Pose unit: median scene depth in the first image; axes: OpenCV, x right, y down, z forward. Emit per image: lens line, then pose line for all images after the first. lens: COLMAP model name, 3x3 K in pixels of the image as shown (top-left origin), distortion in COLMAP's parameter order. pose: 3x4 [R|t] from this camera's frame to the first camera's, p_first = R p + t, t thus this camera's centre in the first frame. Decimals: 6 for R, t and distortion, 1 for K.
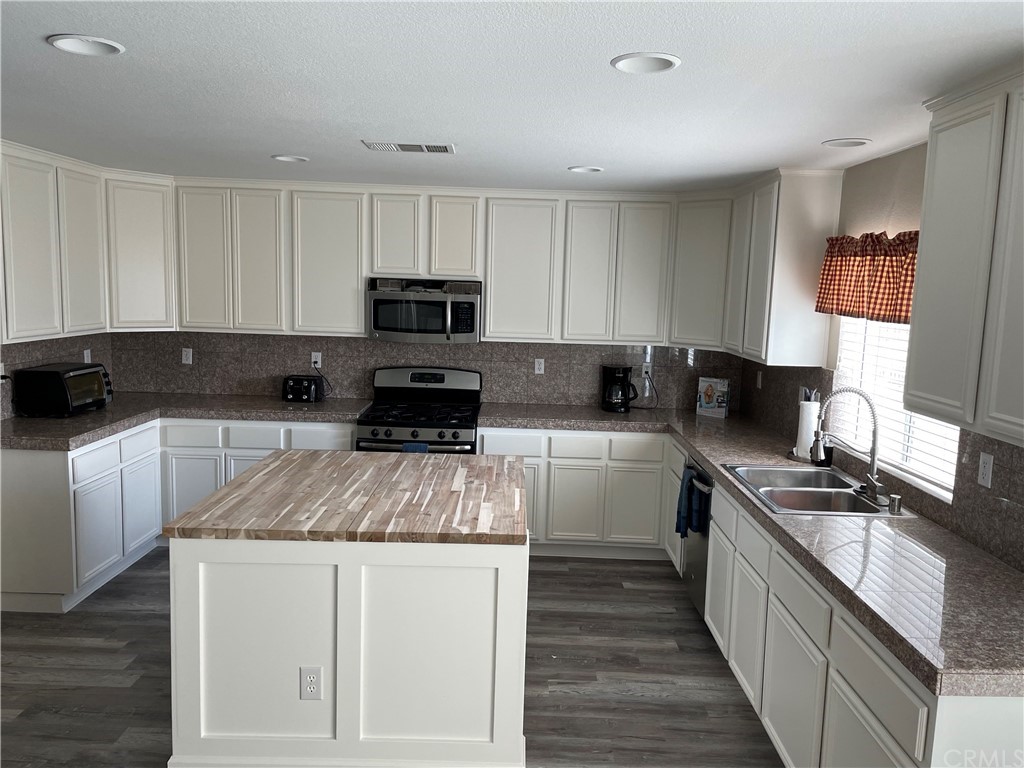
lens RADIAL K [[774.9, 0, 515.9], [0, 774.9, 385.8], [0, 0, 1]] dist [0.042513, -0.039996]
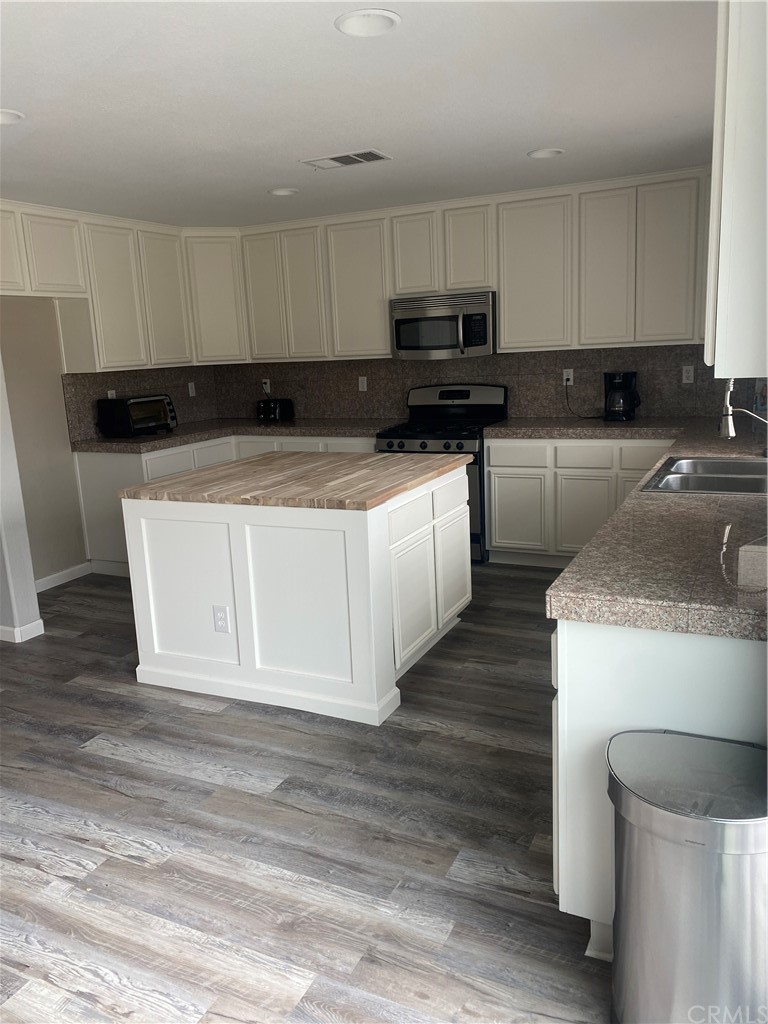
lens RADIAL K [[774.9, 0, 378.7], [0, 774.9, 521.4], [0, 0, 1]] dist [0.042513, -0.039996]
pose [[0.896508, 0.026134, -0.442255, 0.279891], [0.017505, 0.995390, 0.094304, 0.063600], [0.442681, -0.092286, 0.891918, 0.013710]]
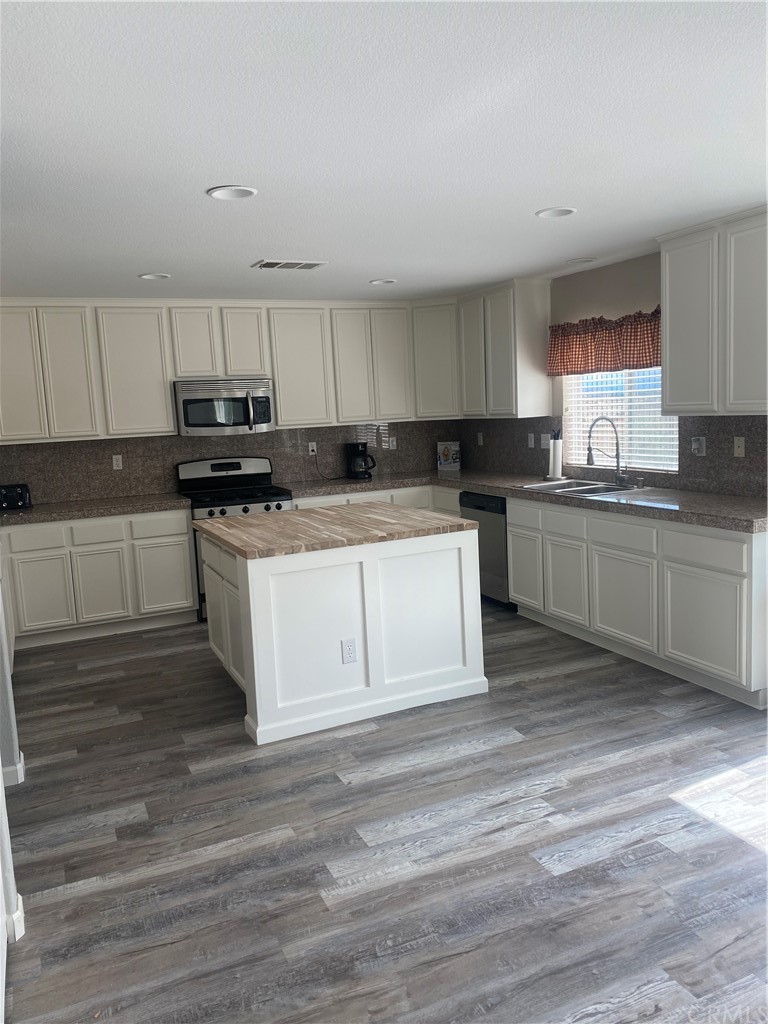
lens RADIAL K [[774.9, 0, 376.7], [0, 774.9, 520.0], [0, 0, 1]] dist [0.042513, -0.039996]
pose [[0.908002, -0.135349, 0.396502, -0.410602], [0.130047, 0.990686, 0.040367, 0.055332], [-0.398272, 0.014911, 0.917146, -0.163516]]
